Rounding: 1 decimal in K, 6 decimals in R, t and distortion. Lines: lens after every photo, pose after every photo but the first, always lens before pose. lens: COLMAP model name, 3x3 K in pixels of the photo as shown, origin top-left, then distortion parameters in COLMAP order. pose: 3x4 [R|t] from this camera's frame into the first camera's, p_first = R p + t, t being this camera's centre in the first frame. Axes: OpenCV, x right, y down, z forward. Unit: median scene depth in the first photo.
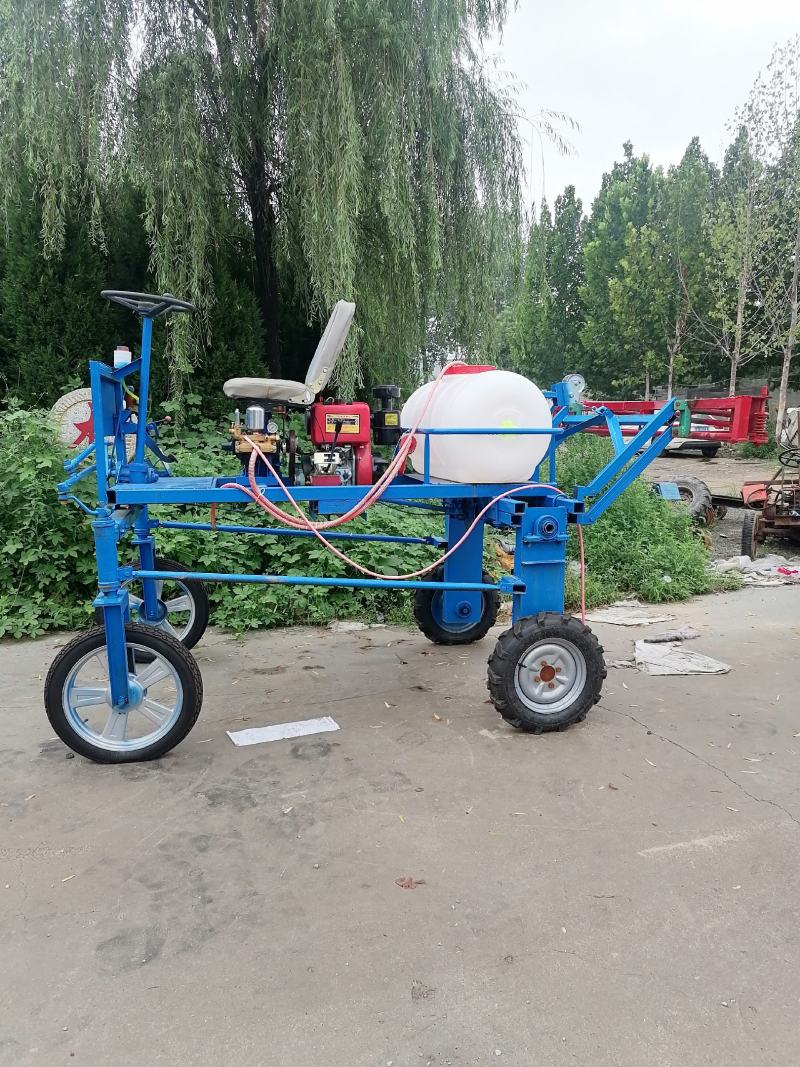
lens RADIAL K [[805.8, 0, 400.0], [0, 805.8, 533.5], [0, 0, 1]] dist [0.109054, -0.119685]
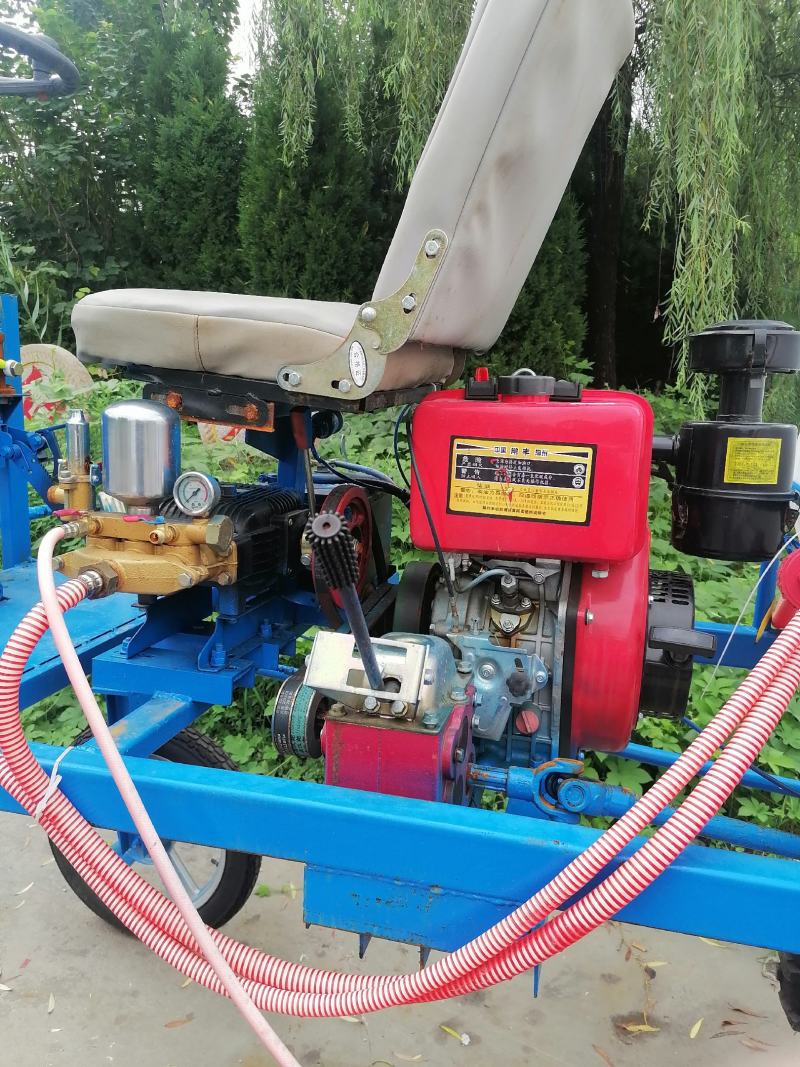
lens RADIAL K [[805.8, 0, 400.0], [0, 805.8, 533.5], [0, 0, 1]] dist [0.109054, -0.119685]
pose [[0.896496, 0.108161, -0.429647, 0.002518], [-0.090011, 0.993983, 0.062413, -0.100115], [0.433812, -0.017280, 0.900838, 0.580729]]
